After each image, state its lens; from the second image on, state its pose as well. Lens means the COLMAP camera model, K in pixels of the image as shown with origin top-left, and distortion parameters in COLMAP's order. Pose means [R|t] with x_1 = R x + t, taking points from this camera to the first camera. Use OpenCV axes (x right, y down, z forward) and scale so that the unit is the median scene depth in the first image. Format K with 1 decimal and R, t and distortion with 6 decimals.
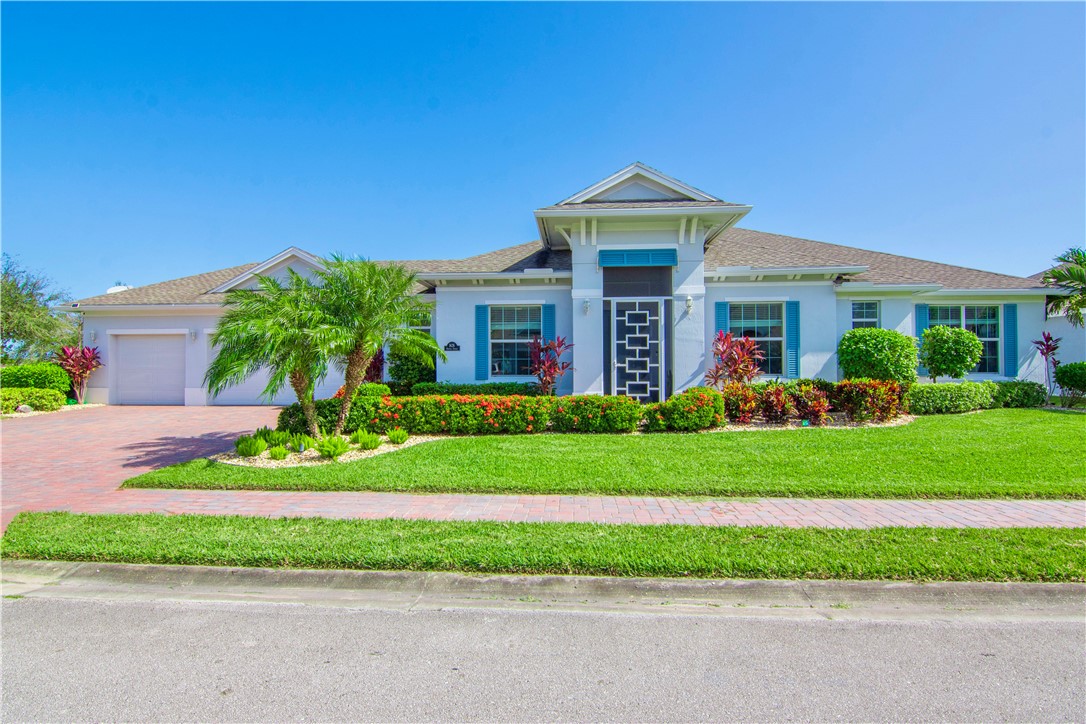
lens RADIAL K [[526.3, 0, 539.6], [0, 526.3, 362.4], [0, 0, 1]] dist [-0.002924, 0.002499]
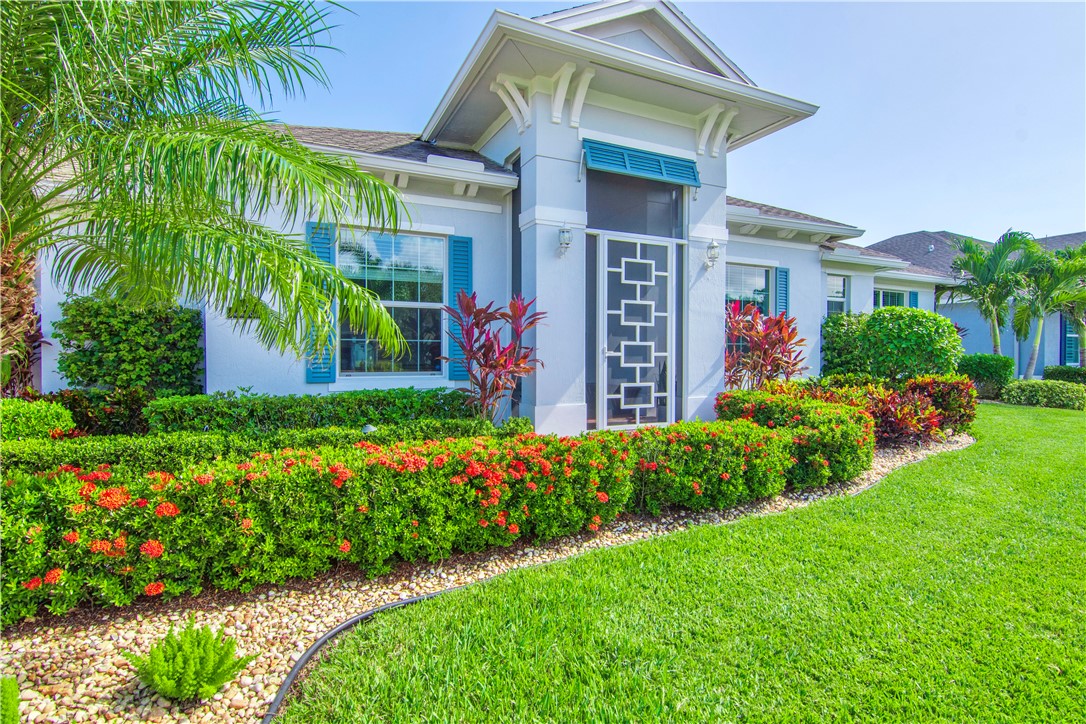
lens RADIAL K [[539.9, 0, 549.3], [0, 539.9, 362.6], [0, 0, 1]] dist [-0.005028, 0.000351]
pose [[0.875337, -0.004031, 0.483496, -0.181785], [-0.010325, 0.999581, 0.027027, -0.000143], [-0.483402, -0.028650, 0.874929, 0.532335]]
